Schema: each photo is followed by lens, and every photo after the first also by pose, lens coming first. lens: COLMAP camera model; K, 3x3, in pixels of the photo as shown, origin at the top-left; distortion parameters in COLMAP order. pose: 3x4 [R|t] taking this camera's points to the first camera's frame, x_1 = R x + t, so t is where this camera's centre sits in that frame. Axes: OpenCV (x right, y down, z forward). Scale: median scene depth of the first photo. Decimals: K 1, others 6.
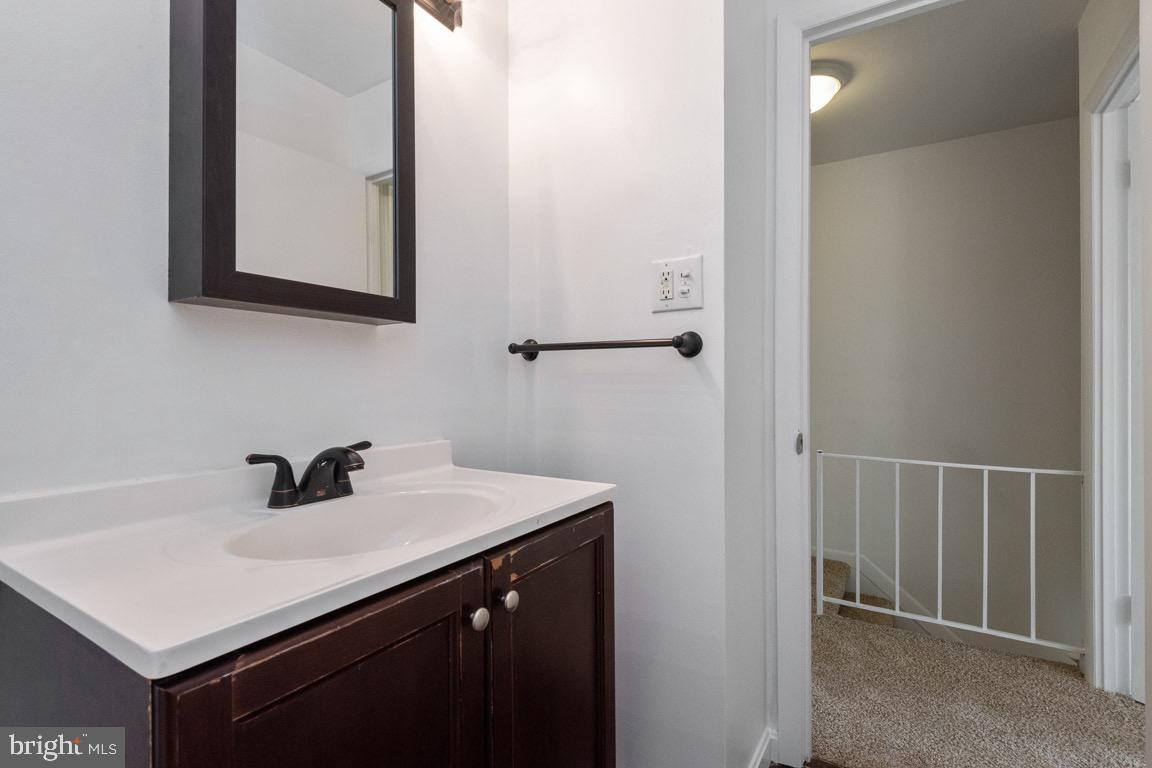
lens RADIAL K [[546.3, 0, 576.5], [0, 546.3, 373.1], [0, 0, 1]] dist [0.031822, -0.020519]
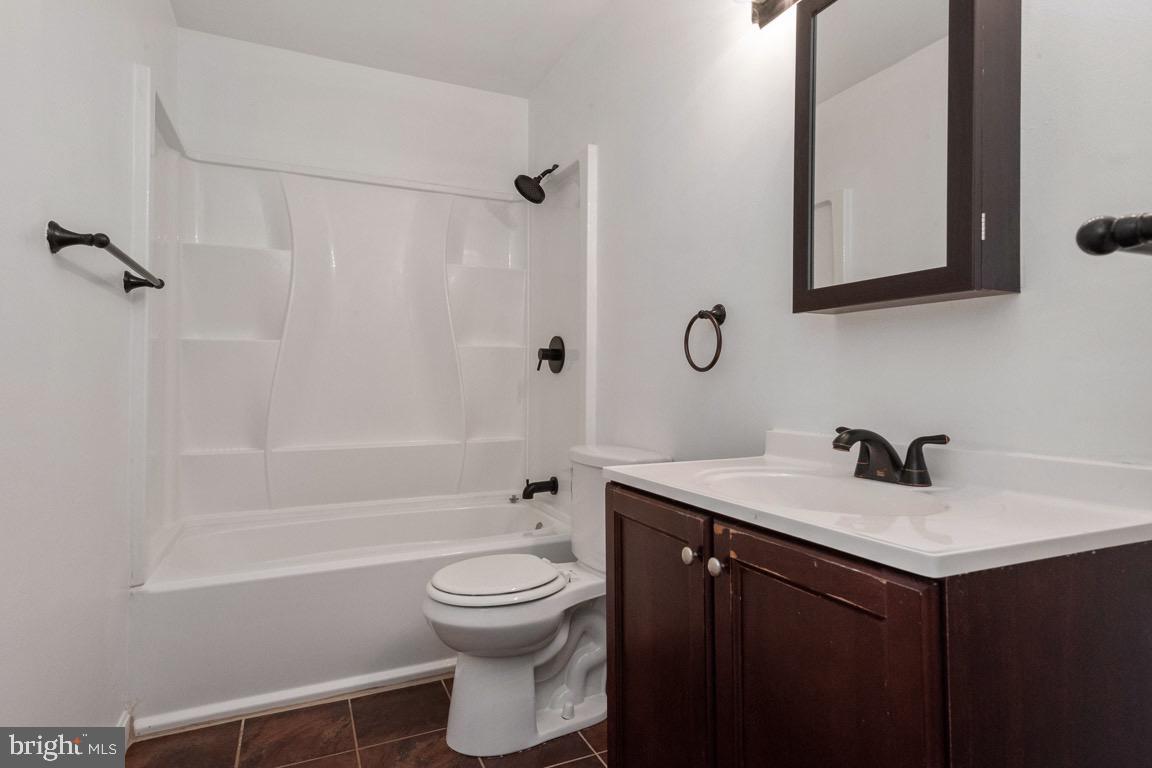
lens RADIAL K [[632.3, 0, 572.4], [0, 632.3, 369.1], [0, 0, 1]] dist [0.039913, -0.001211]
pose [[-0.554148, -0.010694, -0.832350, 0.996362], [0.013432, 0.999672, -0.021786, 0.041150], [0.832310, -0.023252, -0.553823, 1.341011]]
